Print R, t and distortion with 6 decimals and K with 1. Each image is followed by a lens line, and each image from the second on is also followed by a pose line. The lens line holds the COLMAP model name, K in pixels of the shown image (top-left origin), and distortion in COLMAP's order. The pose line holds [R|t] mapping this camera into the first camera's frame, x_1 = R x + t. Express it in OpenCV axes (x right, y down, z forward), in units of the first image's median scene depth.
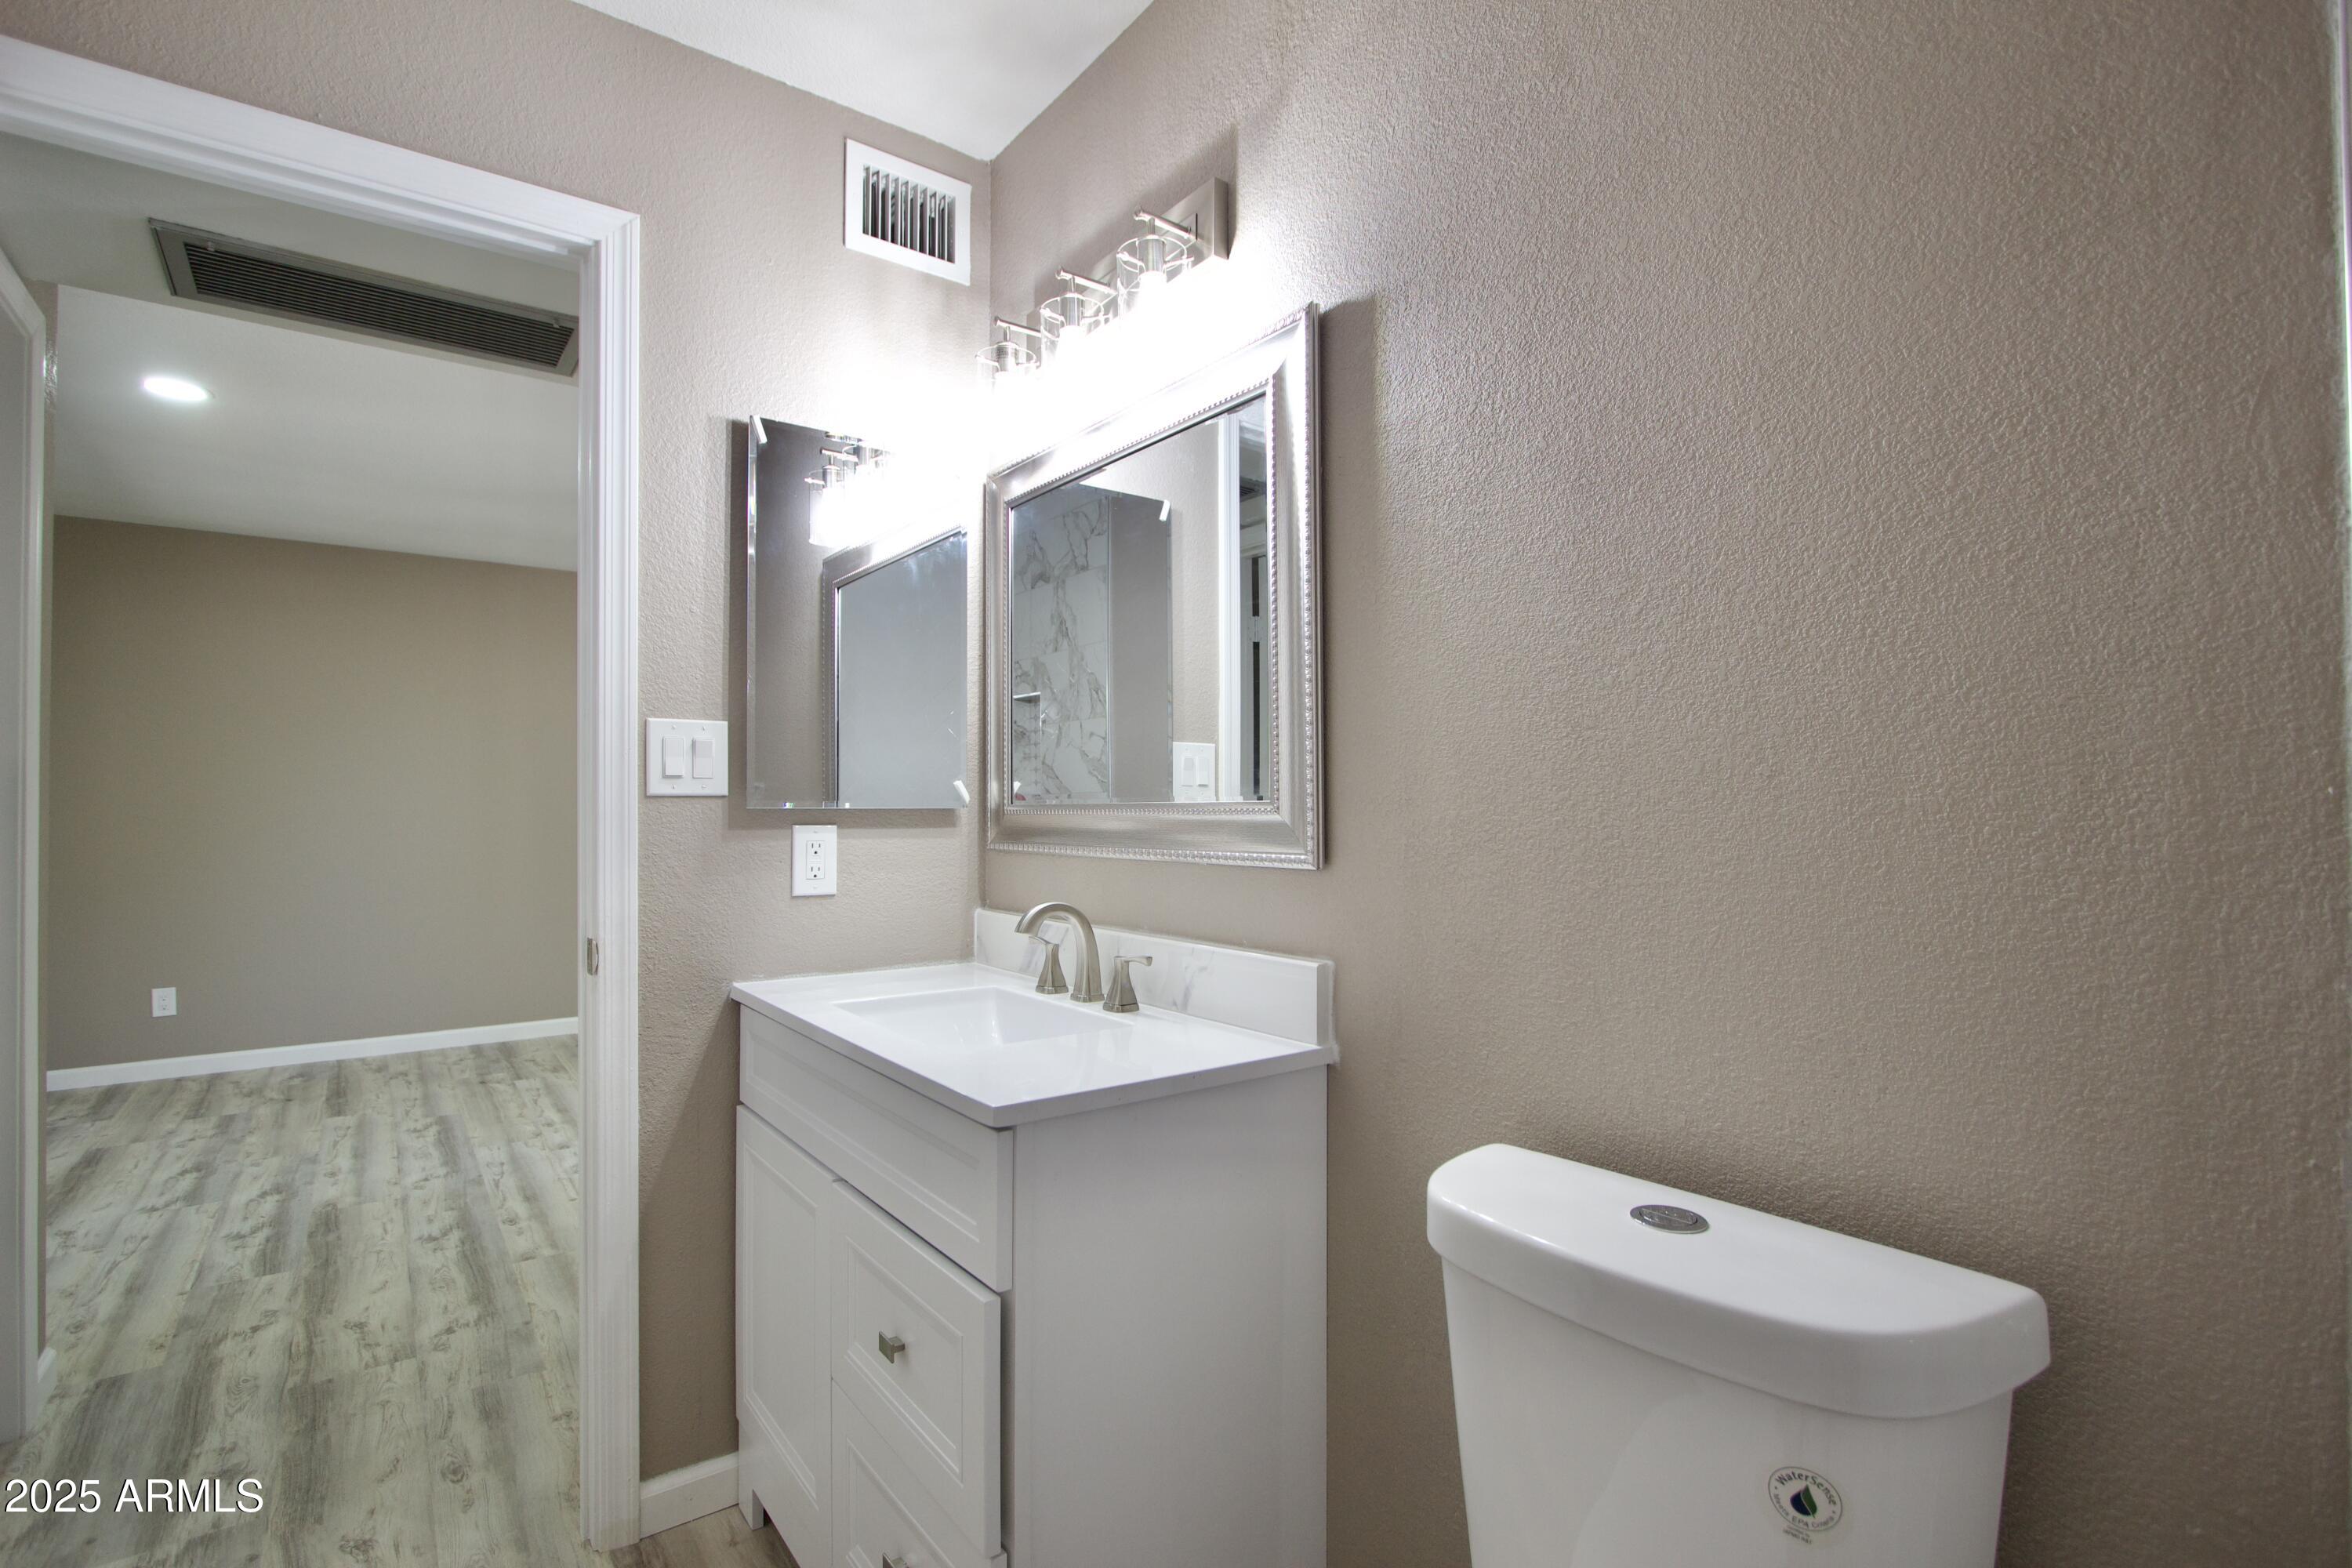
lens RADIAL K [[1082.0, 0, 1157.0], [0, 1082.0, 796.7], [0, 0, 1]] dist [-0.019351, 0.000897]
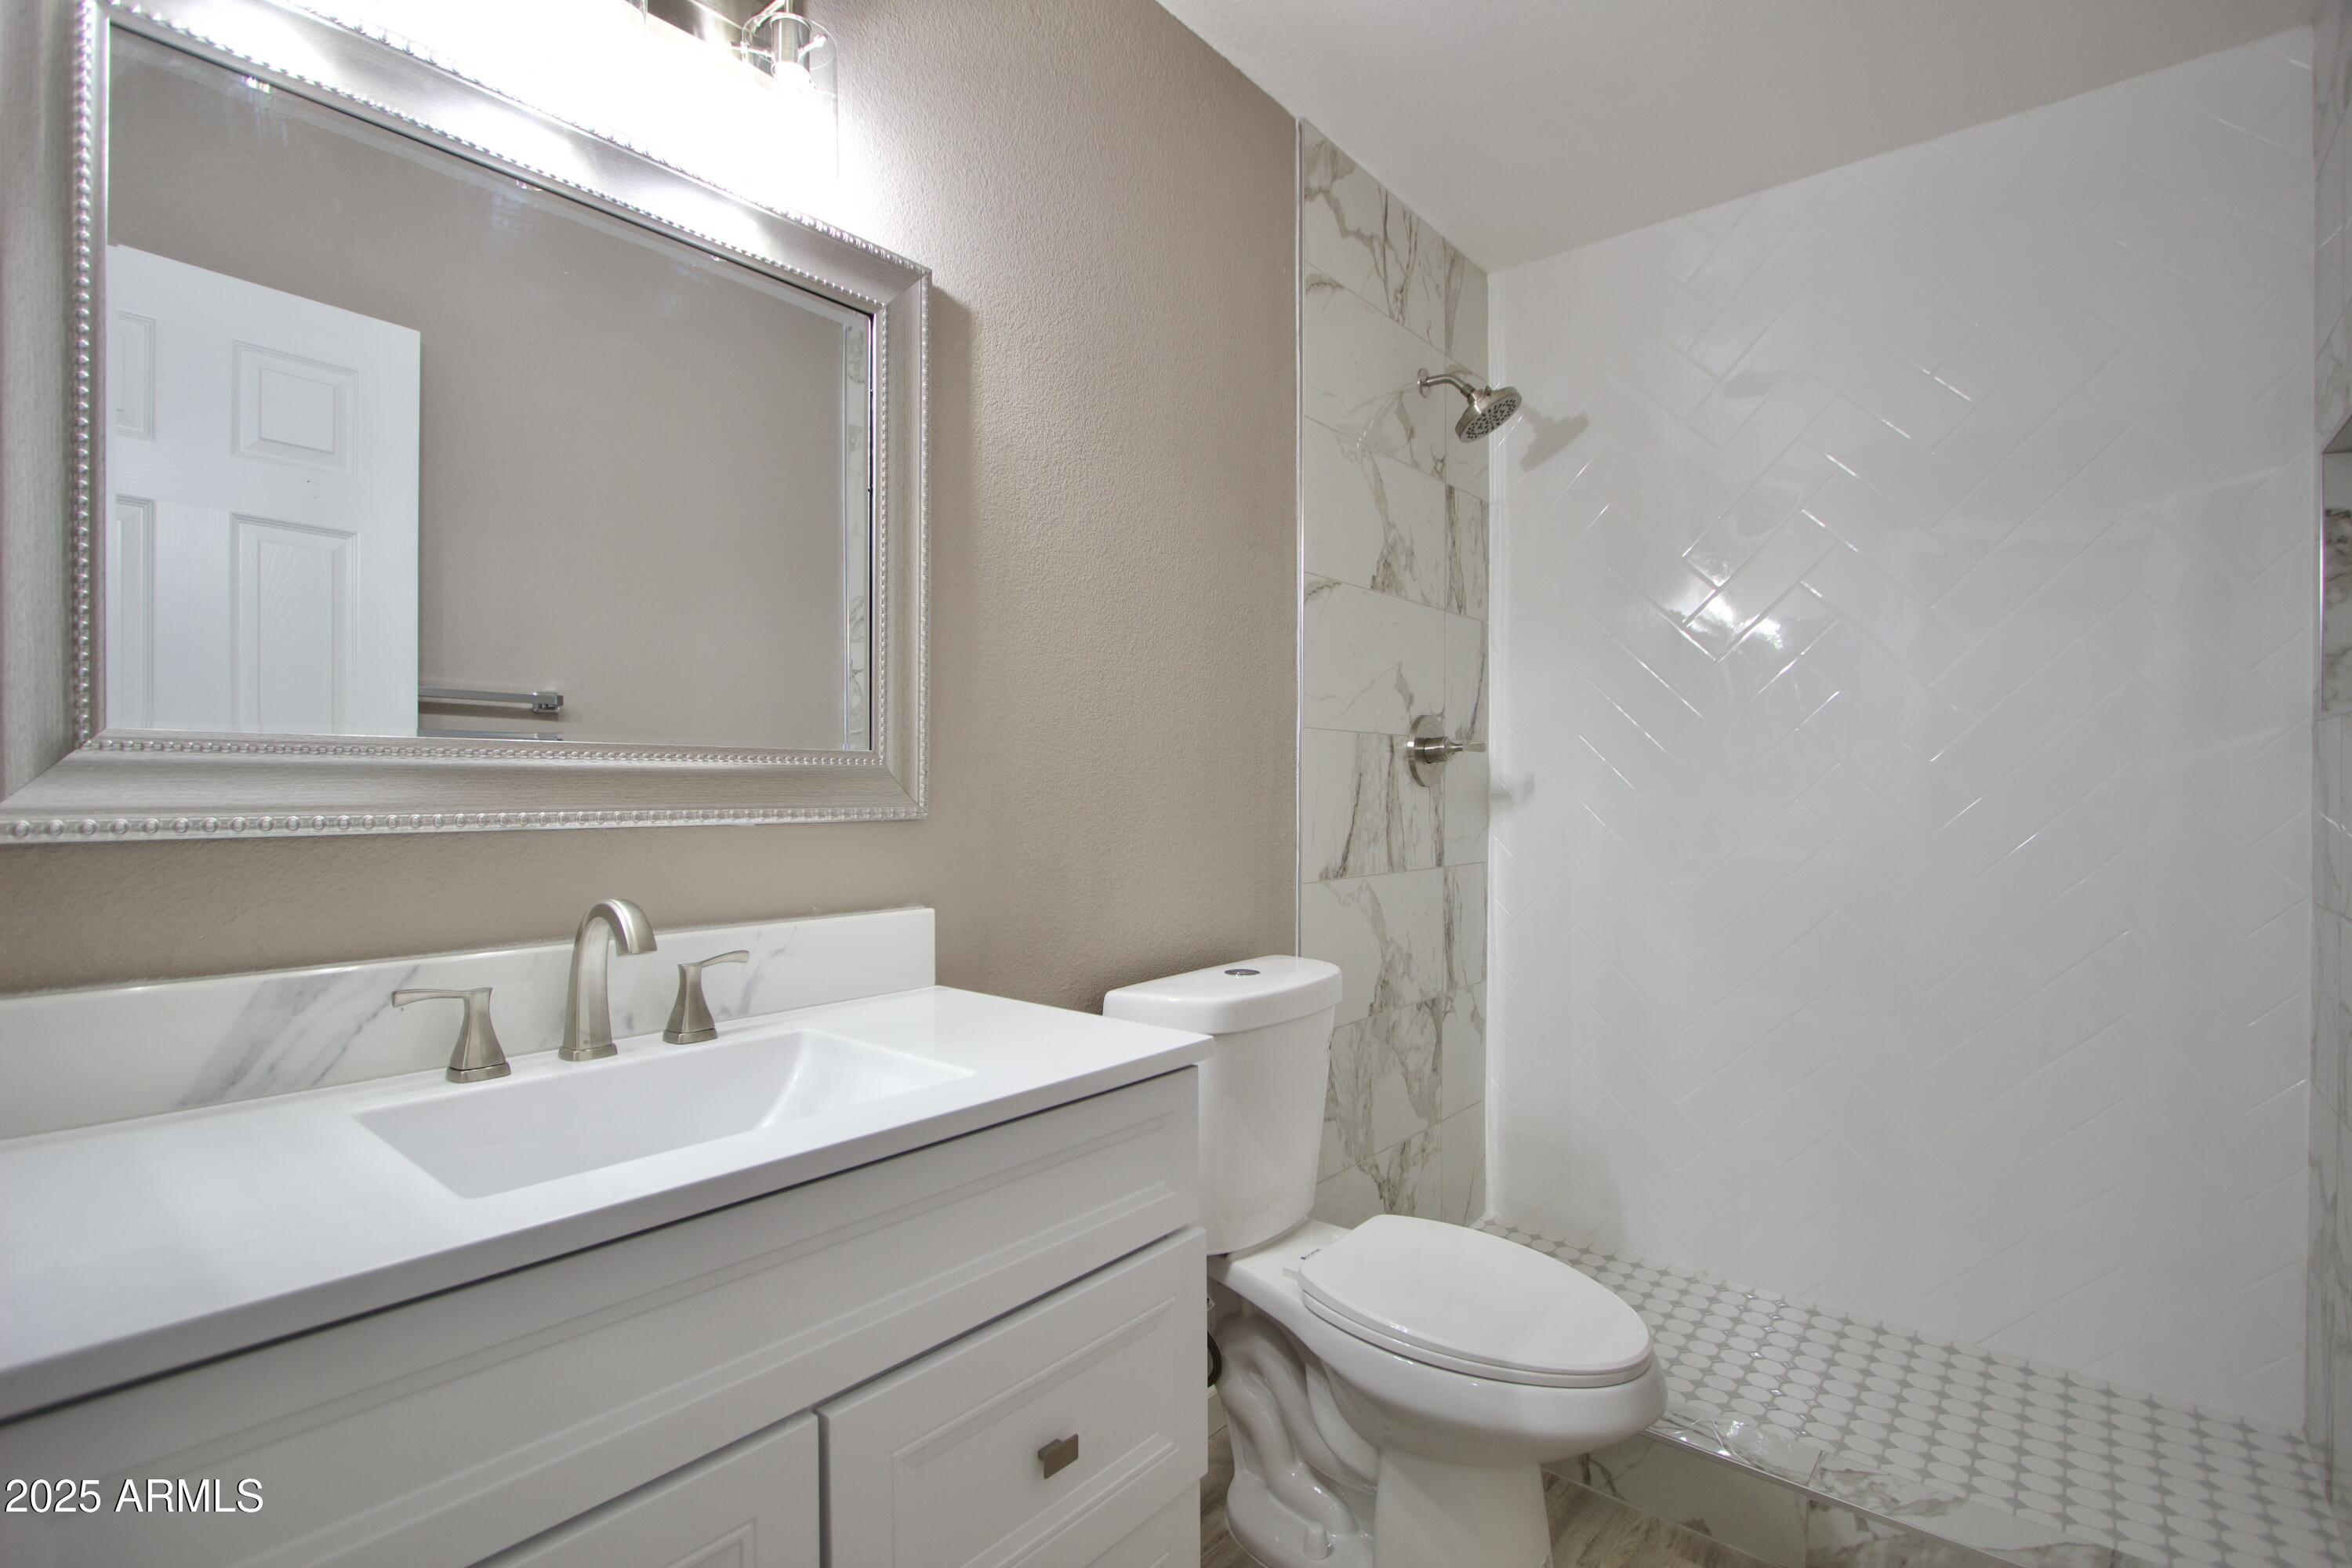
lens RADIAL K [[1120.5, 0, 1145.0], [0, 1120.5, 793.7], [0, 0, 1]] dist [-0.017851, 0.001133]
pose [[-0.227727, -0.004942, 0.973712, -0.491501], [-0.016721, 0.999860, 0.001165, 0.020082], [-0.973581, -0.016016, -0.227778, 0.539066]]
